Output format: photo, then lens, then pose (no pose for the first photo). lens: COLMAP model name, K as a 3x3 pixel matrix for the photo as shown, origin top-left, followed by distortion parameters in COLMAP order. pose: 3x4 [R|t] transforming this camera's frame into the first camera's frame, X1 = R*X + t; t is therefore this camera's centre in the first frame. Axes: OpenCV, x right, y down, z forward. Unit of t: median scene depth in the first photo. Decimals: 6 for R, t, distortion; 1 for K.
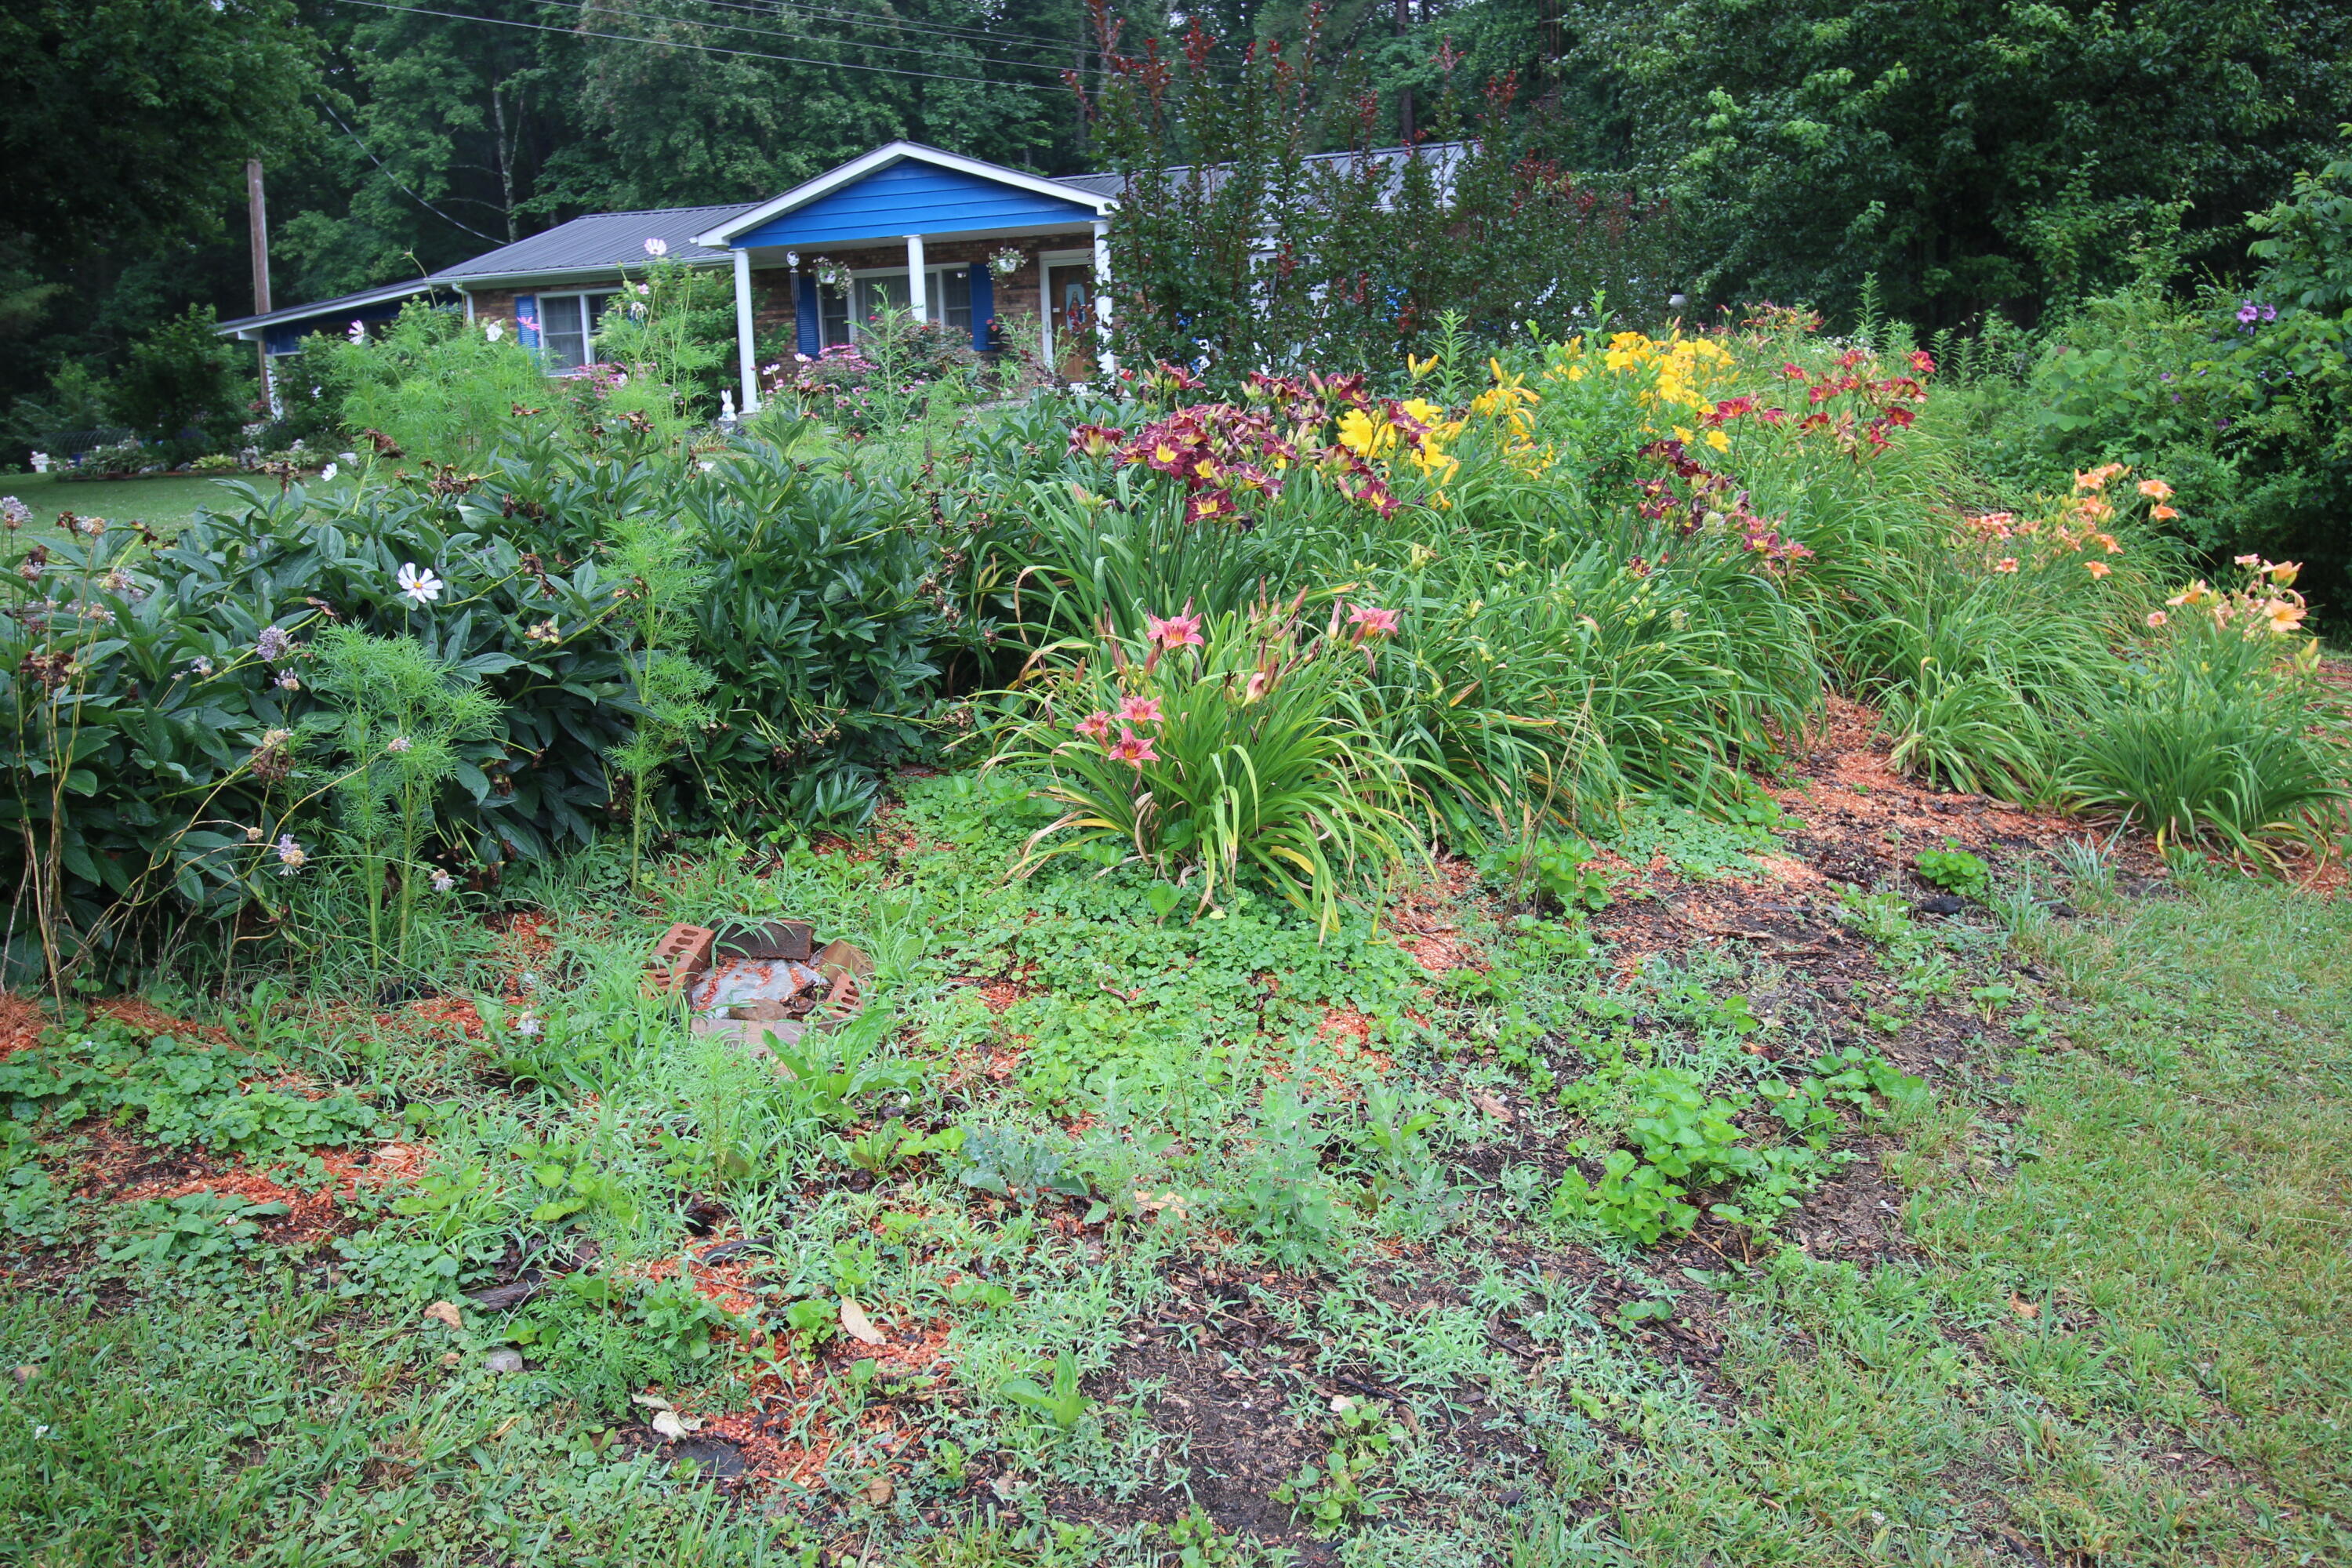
lens RADIAL K [[1832.2, 0, 1176.0], [0, 1832.2, 784.0], [0, 0, 1]] dist [0.012873, -0.006176]
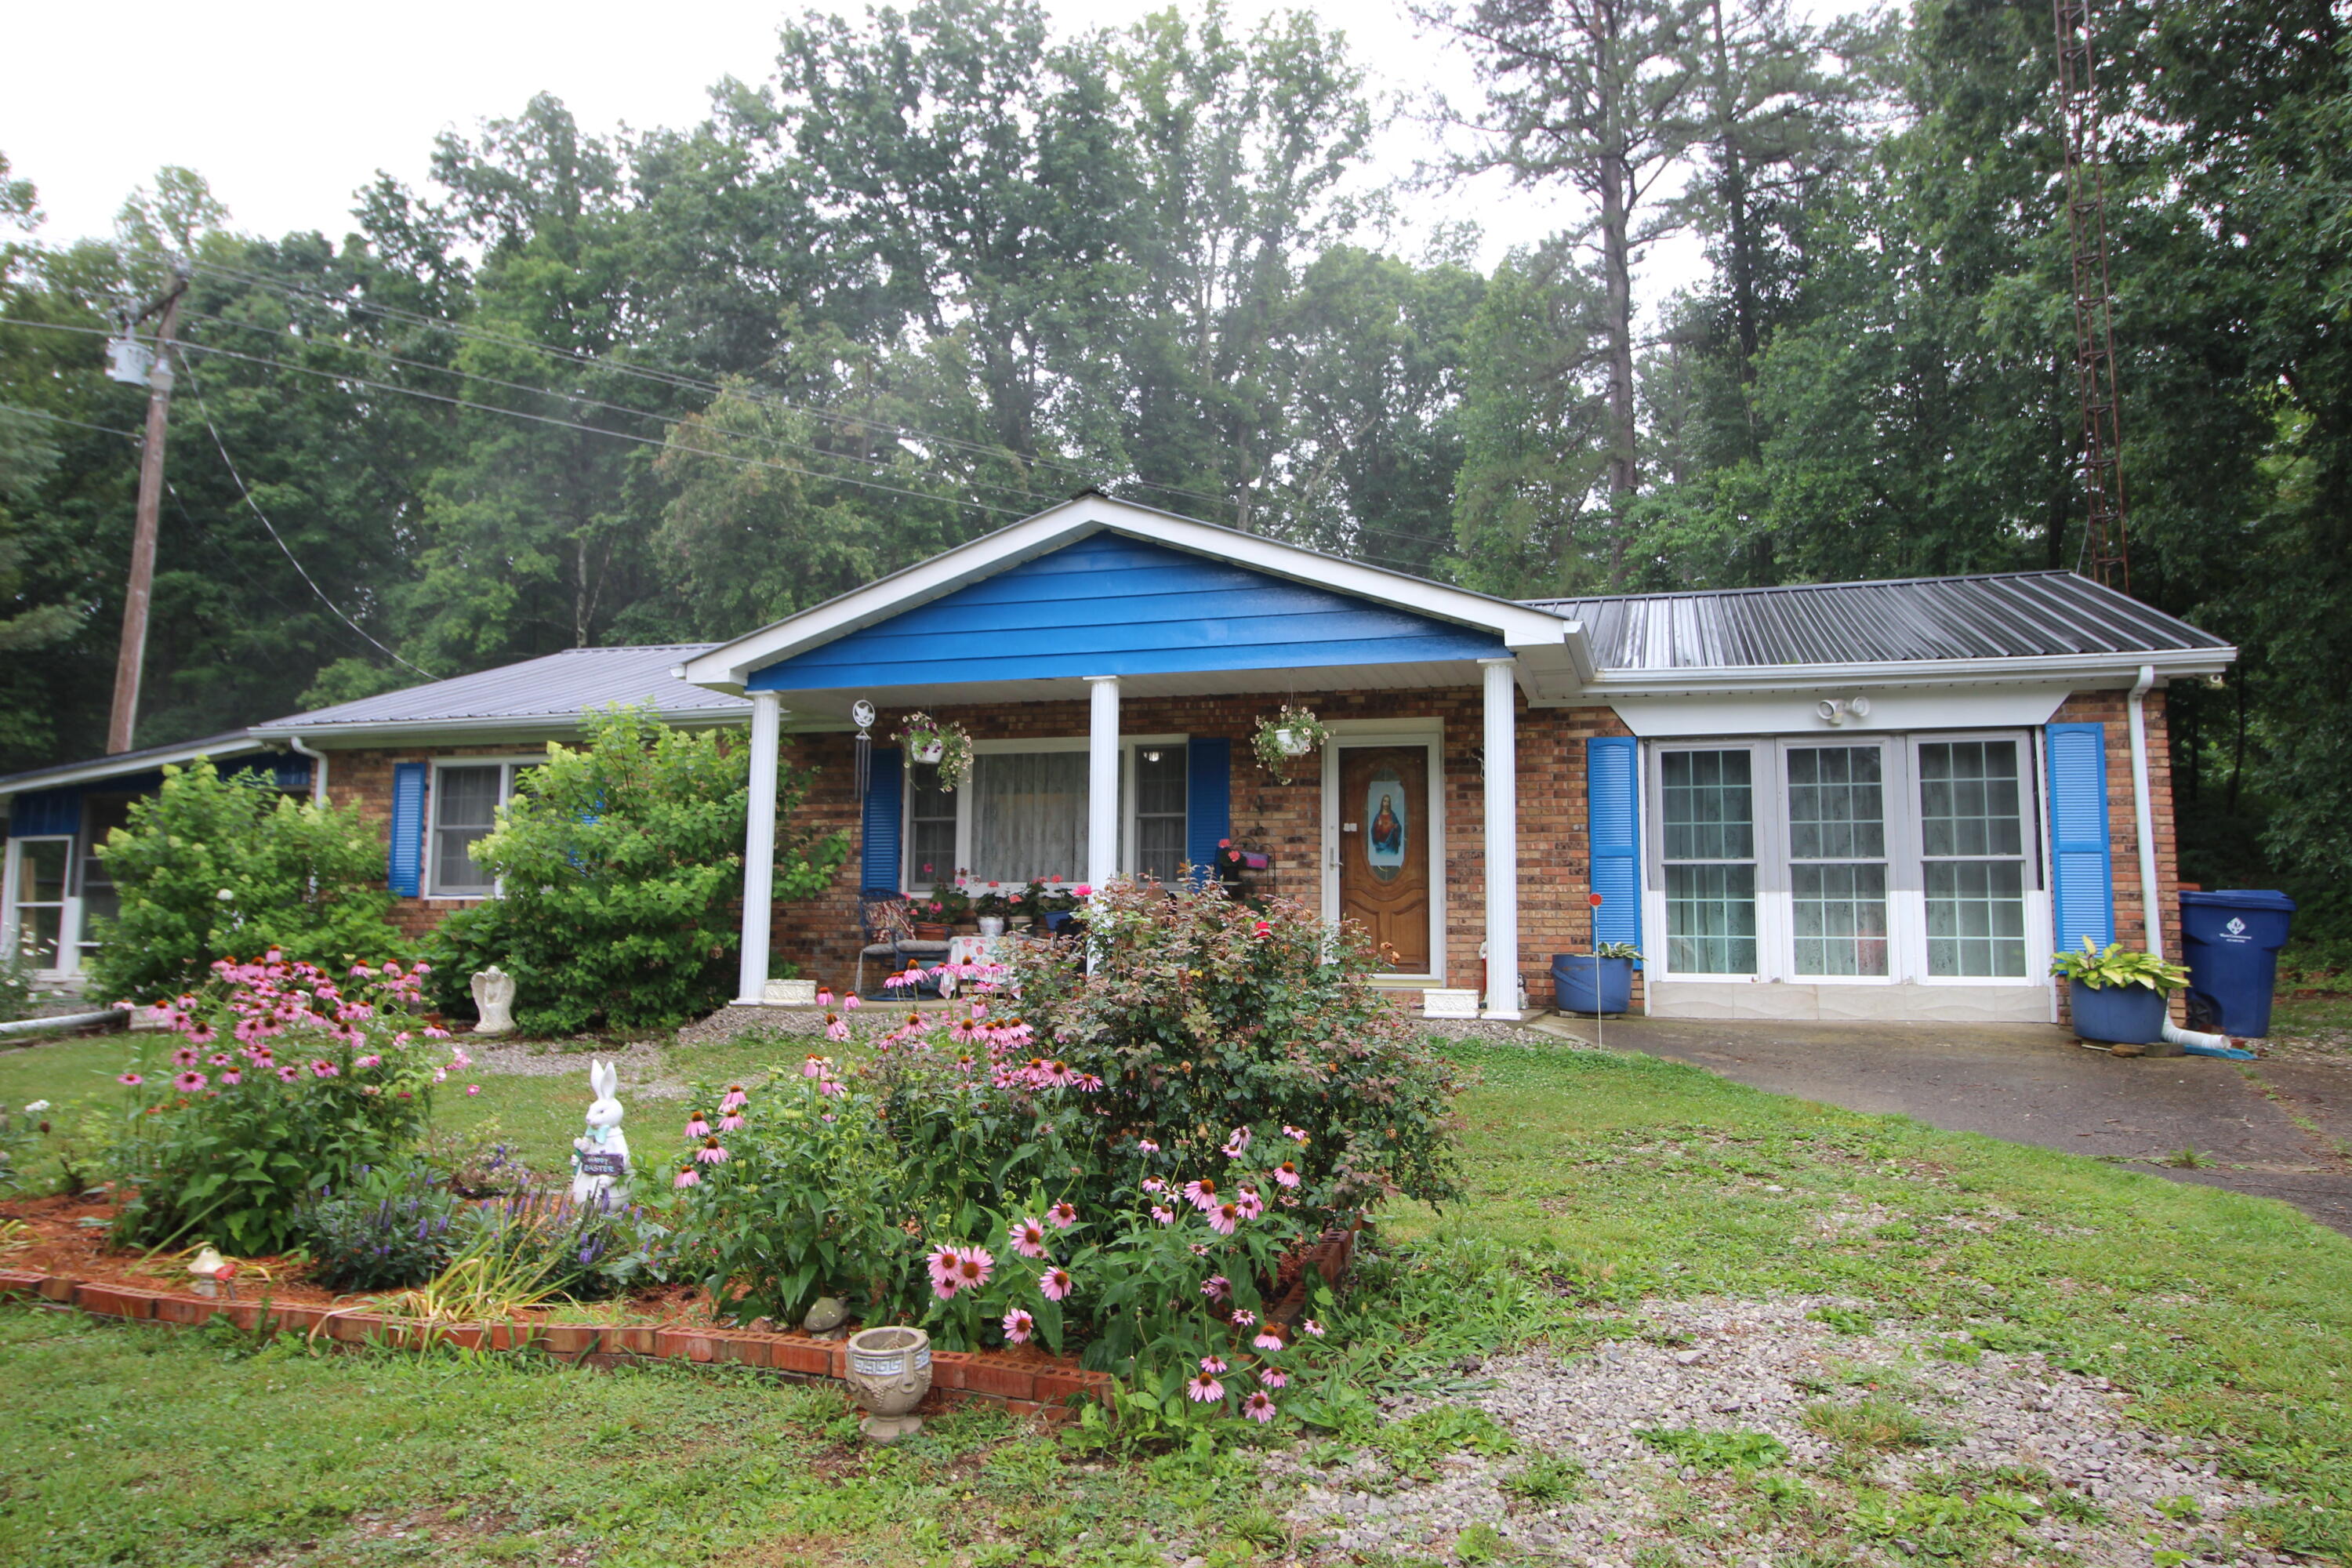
lens RADIAL K [[1724.9, 0, 1176.0], [0, 1724.9, 784.0], [0, 0, 1]] dist [0.000291, -0.000356]
pose [[0.998609, 0.040665, -0.033564, -0.100846], [-0.047895, 0.965793, -0.254852, -0.143308], [0.022052, 0.256105, 0.966397, 0.521724]]
